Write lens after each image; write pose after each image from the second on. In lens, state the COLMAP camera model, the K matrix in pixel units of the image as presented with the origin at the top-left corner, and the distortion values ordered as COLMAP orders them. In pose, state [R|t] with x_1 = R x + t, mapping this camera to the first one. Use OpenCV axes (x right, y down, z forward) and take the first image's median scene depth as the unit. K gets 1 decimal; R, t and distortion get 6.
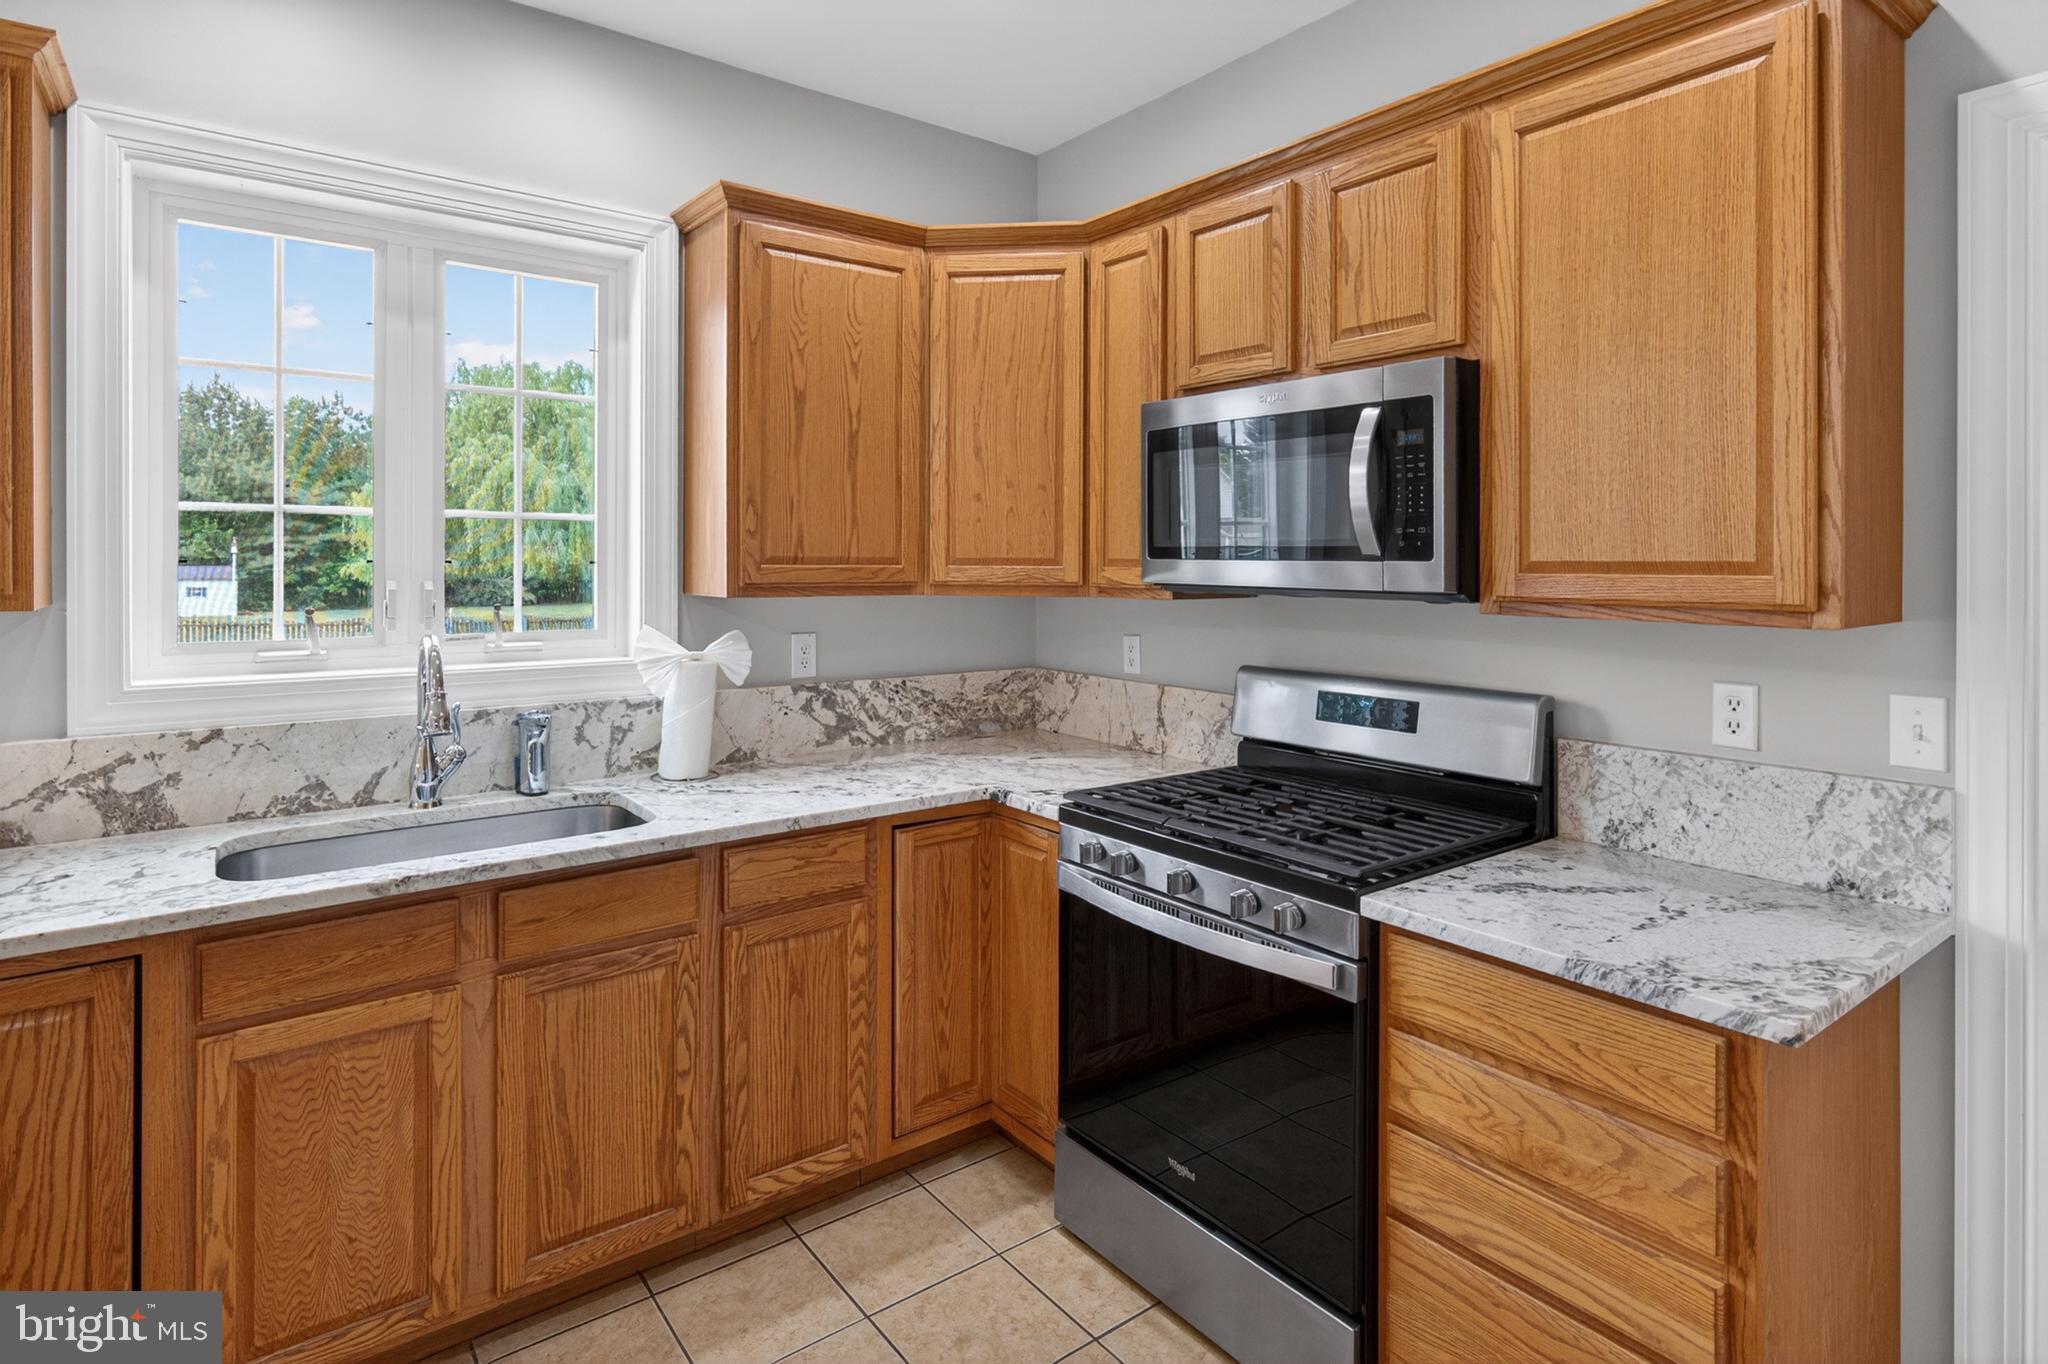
lens RADIAL K [[1065.7, 0, 1035.7], [0, 1065.7, 561.8], [0, 0, 1]] dist [0.006895, -0.003592]
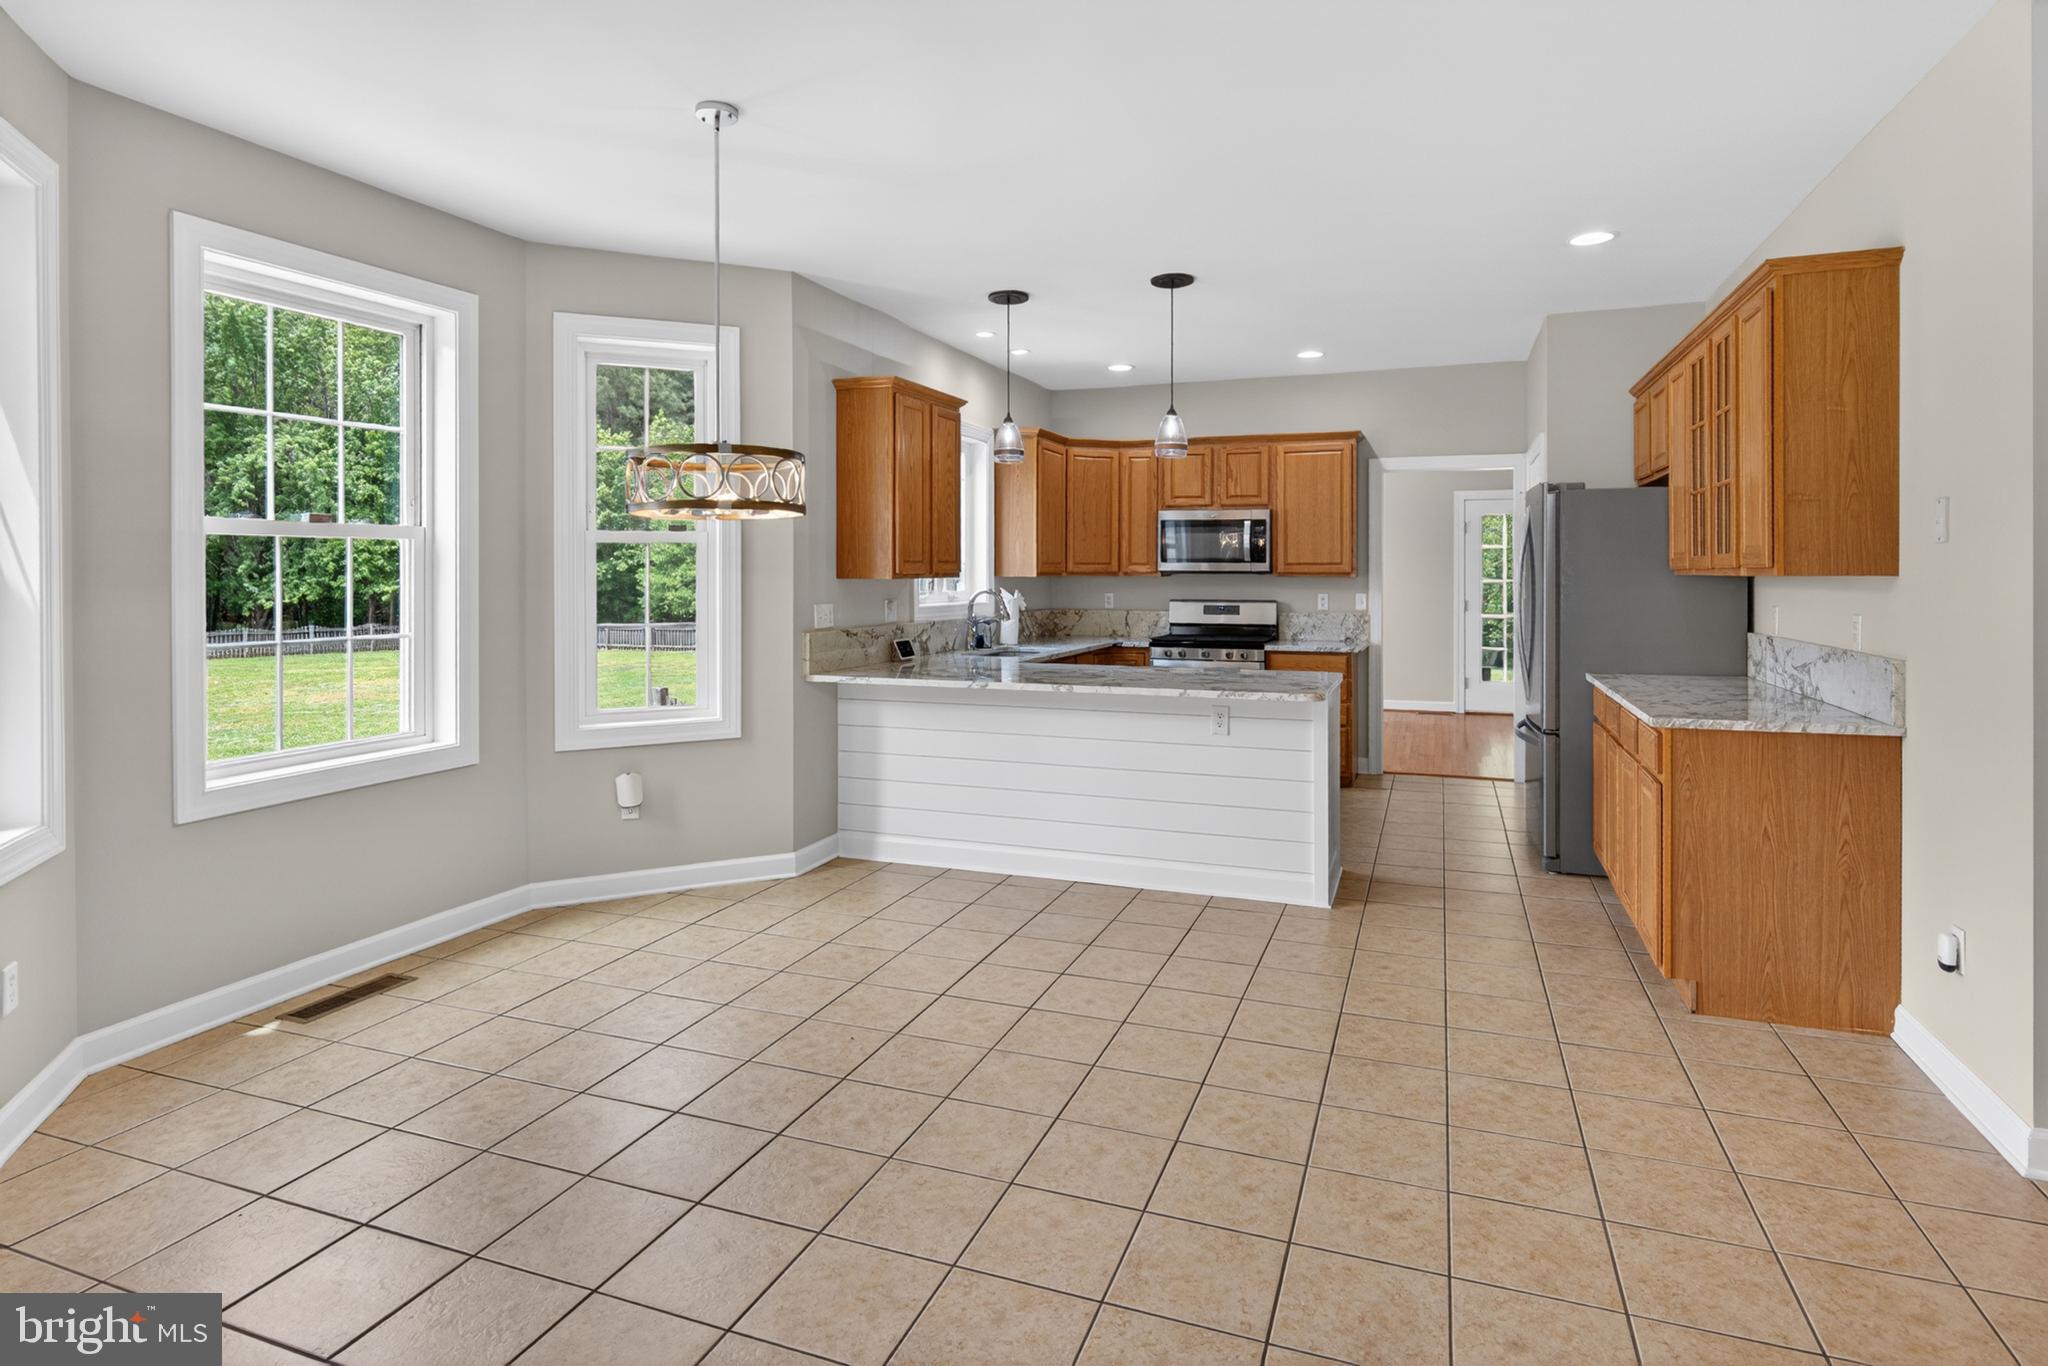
lens RADIAL K [[1065.7, 0, 1029.1], [0, 1065.7, 577.7], [0, 0, 1]] dist [0.006895, -0.003592]
pose [[0.852669, -0.006997, 0.522404, -2.100990], [0.004210, 0.999970, 0.006520, 0.021836], [-0.522434, -0.003360, 0.852673, -1.616931]]
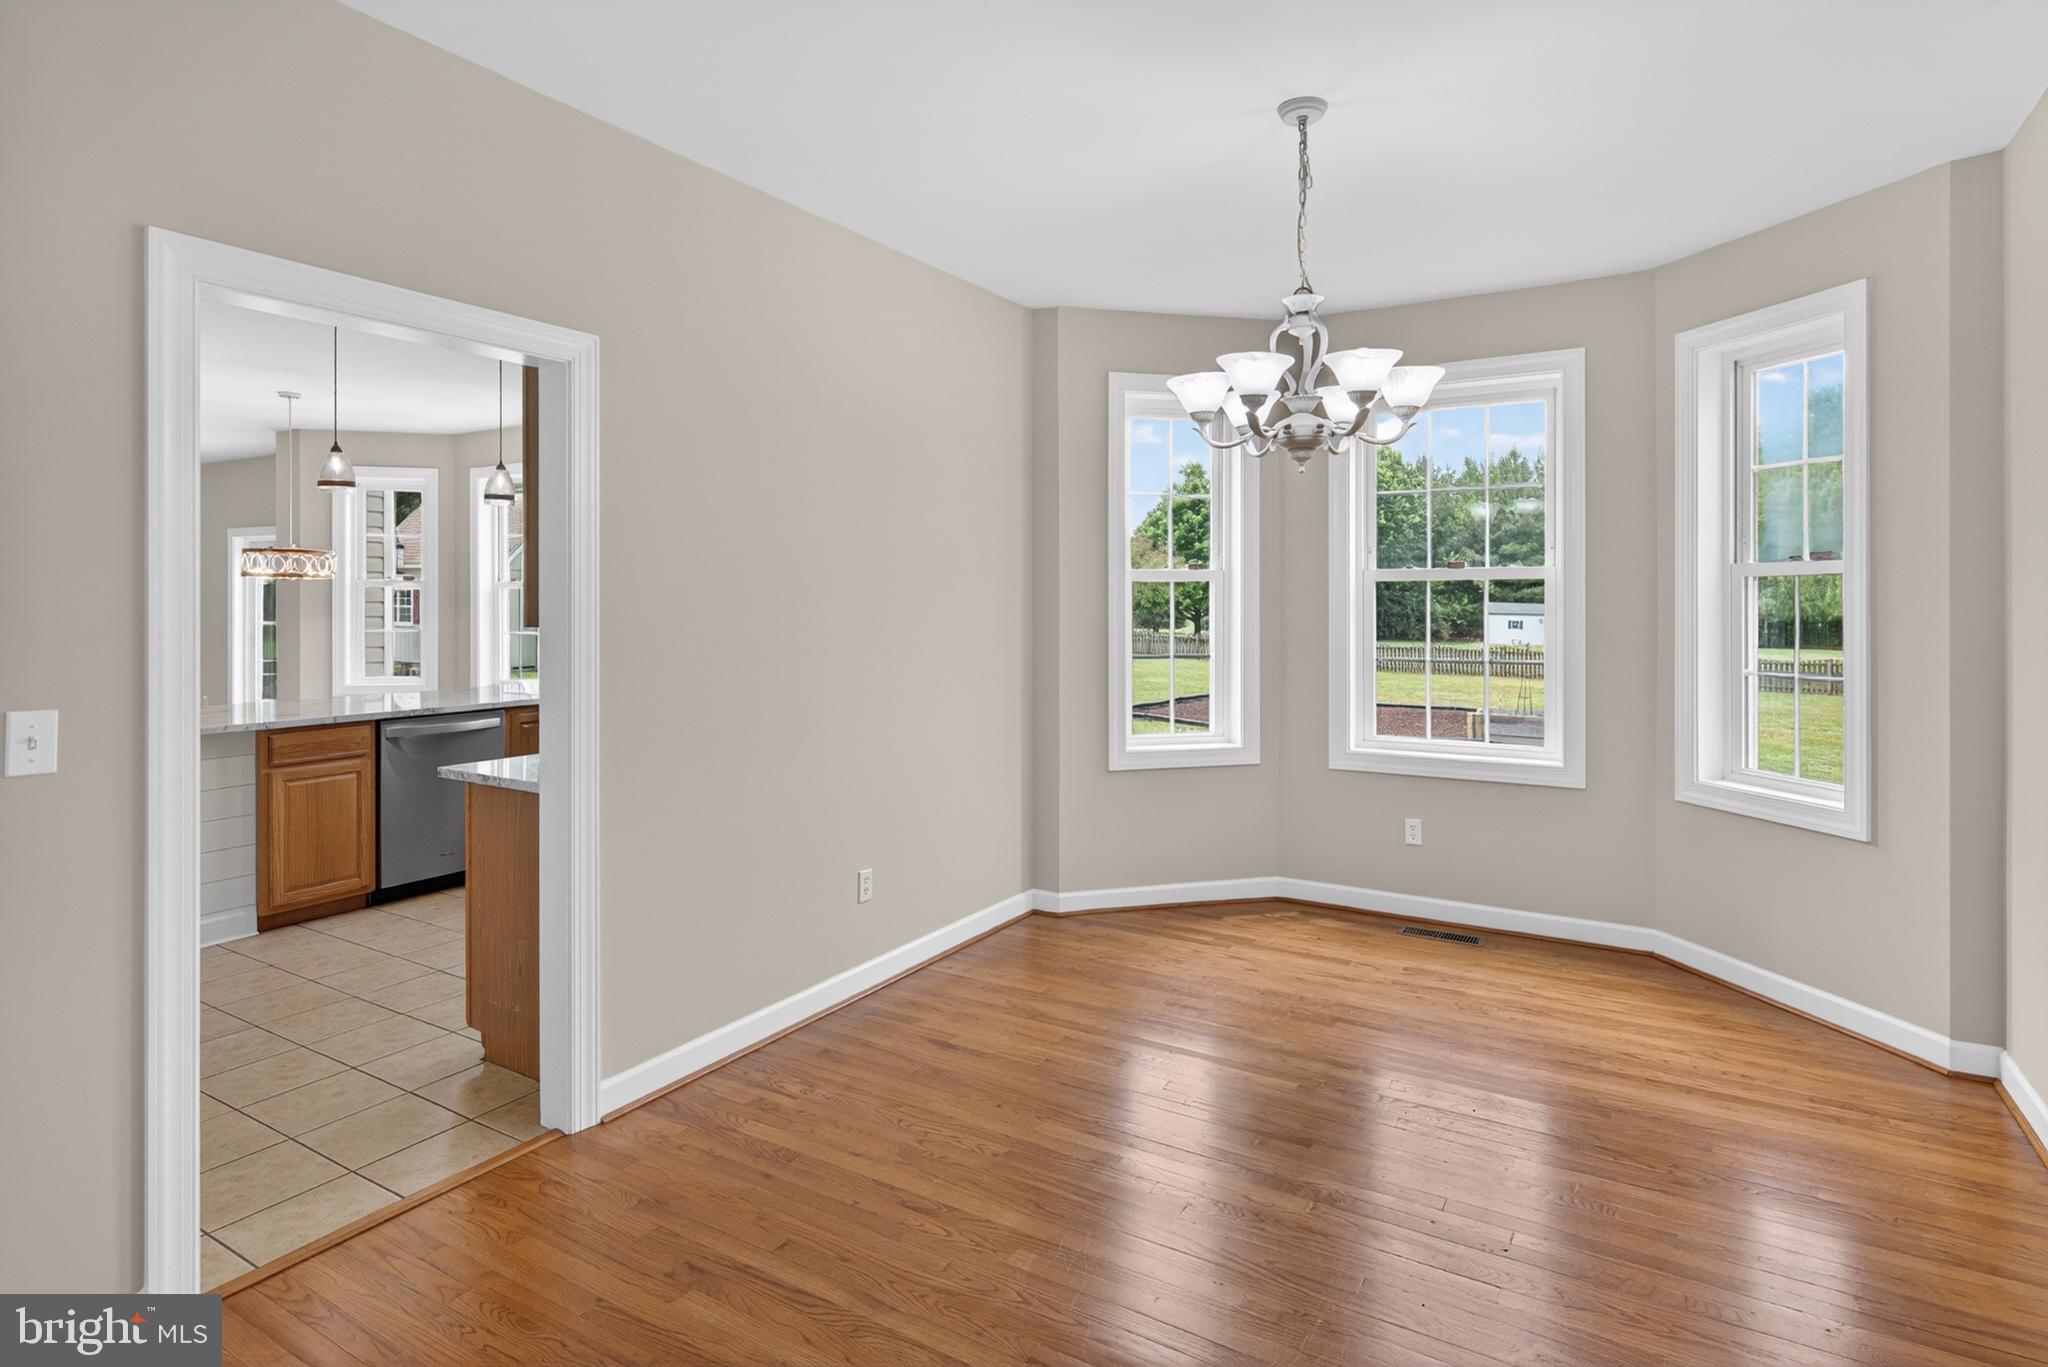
lens RADIAL K [[1065.7, 0, 1026.3], [0, 1065.7, 590.8], [0, 0, 1]] dist [0.006895, -0.003592]
pose [[0.361121, -0.006634, -0.932495, -0.364243], [-0.003093, 0.999961, -0.008311, 0.005636], [0.932514, 0.005885, 0.361086, -1.169018]]
